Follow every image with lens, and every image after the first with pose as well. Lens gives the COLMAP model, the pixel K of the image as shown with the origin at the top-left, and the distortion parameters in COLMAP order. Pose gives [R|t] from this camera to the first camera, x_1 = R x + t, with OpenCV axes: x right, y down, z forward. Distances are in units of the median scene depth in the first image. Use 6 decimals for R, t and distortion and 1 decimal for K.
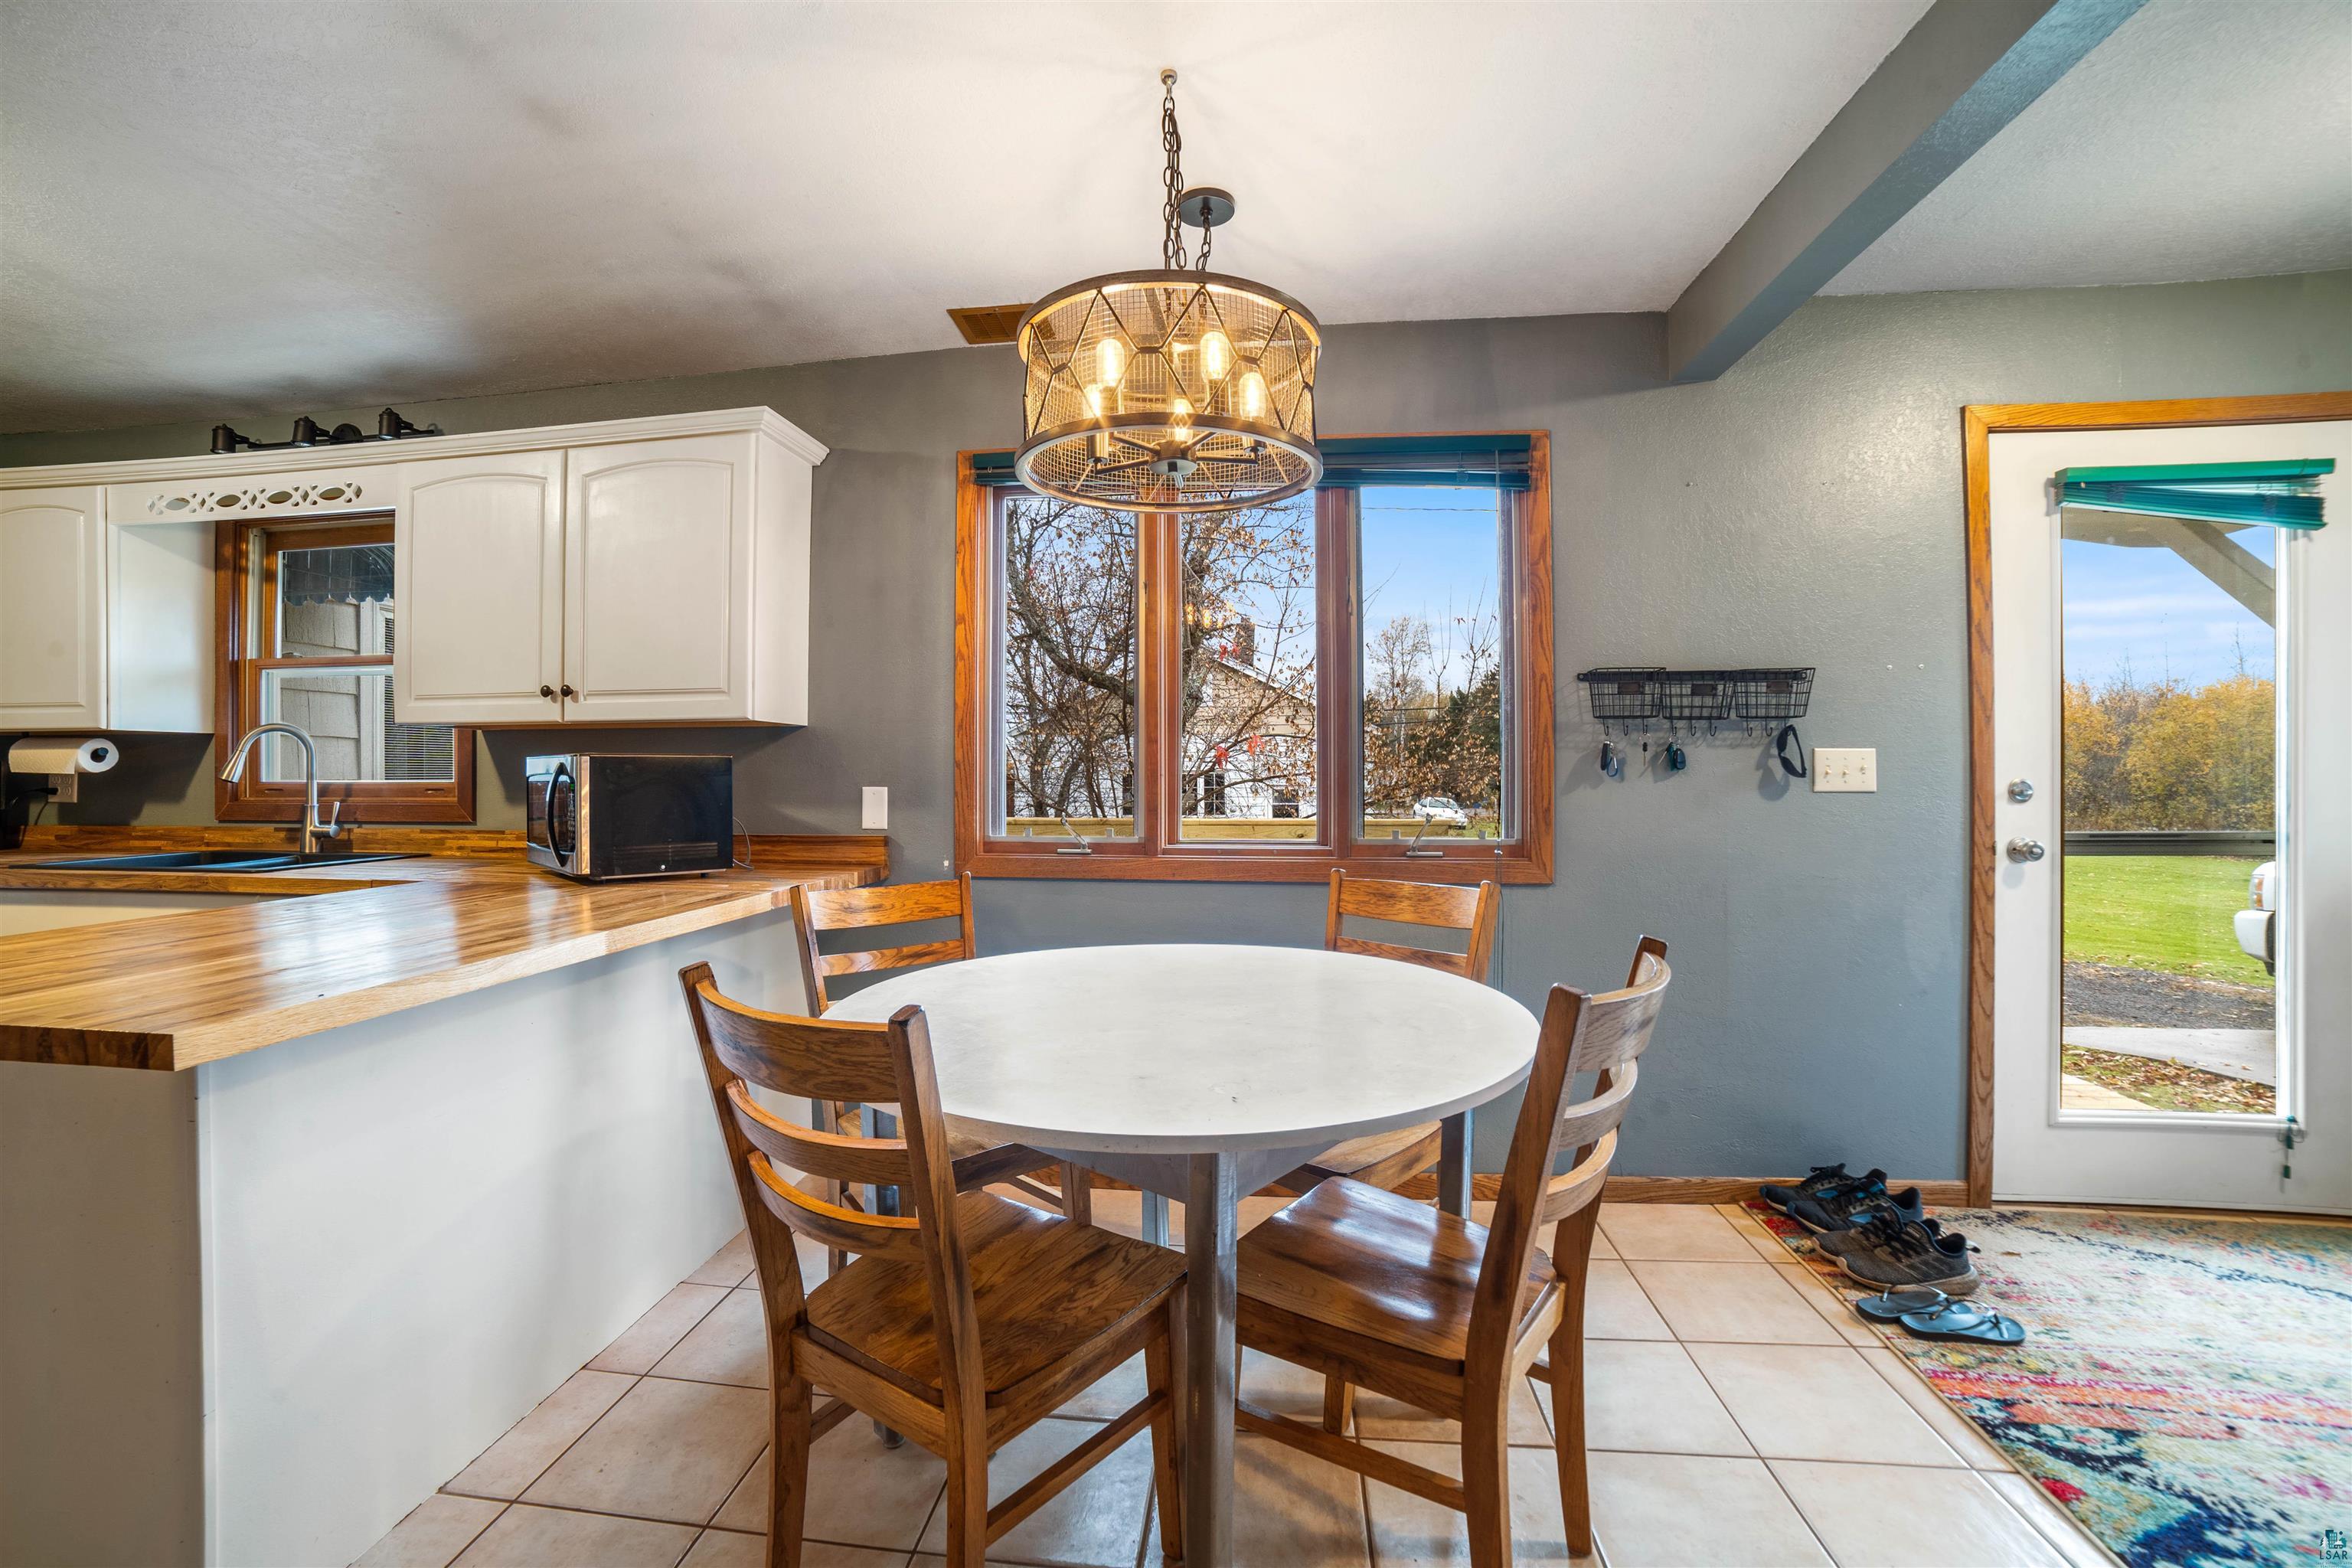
lens RADIAL K [[1033.5, 0, 1160.1], [0, 1033.5, 777.6], [0, 0, 1]] dist [-0.081747, 0.034876]
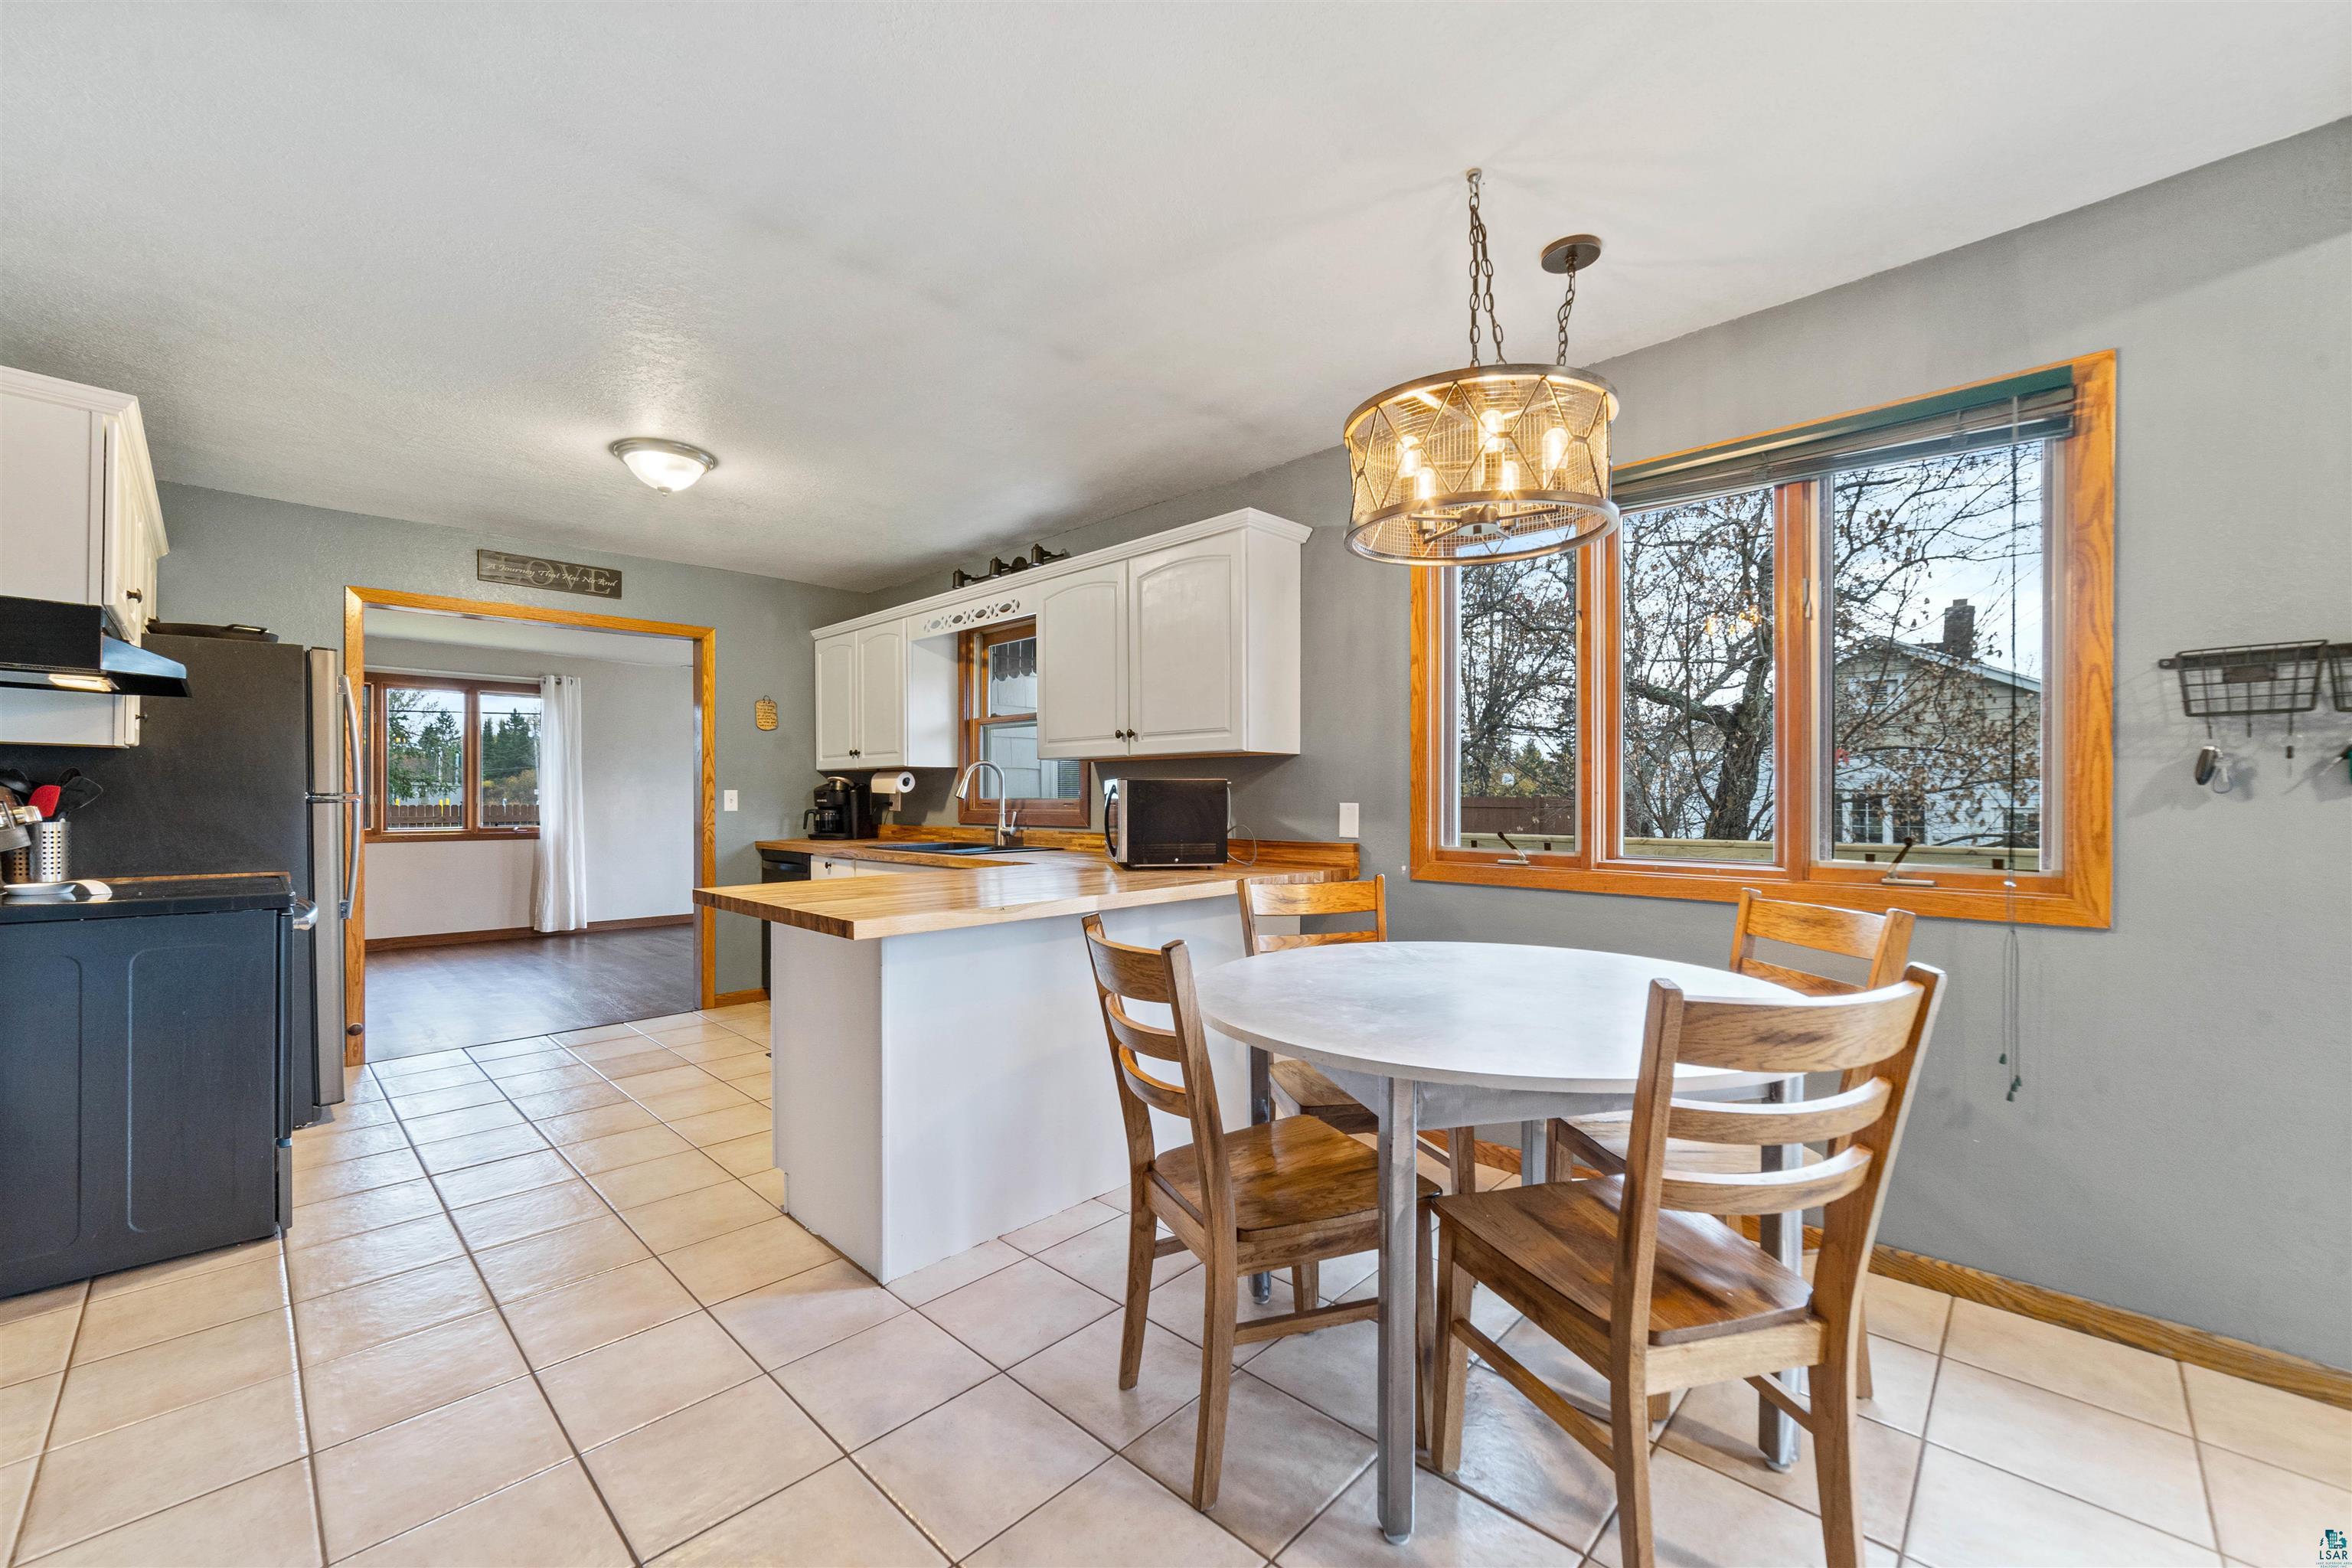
lens RADIAL K [[977.1, 0, 1111.4], [0, 977.1, 799.9], [0, 0, 1]] dist [0.059096, -0.016990]
pose [[0.788149, 0.002485, -0.615479, 0.218993], [-0.000687, 0.999995, 0.003158, 0.002155], [0.615484, -0.002066, 0.788147, -0.084388]]
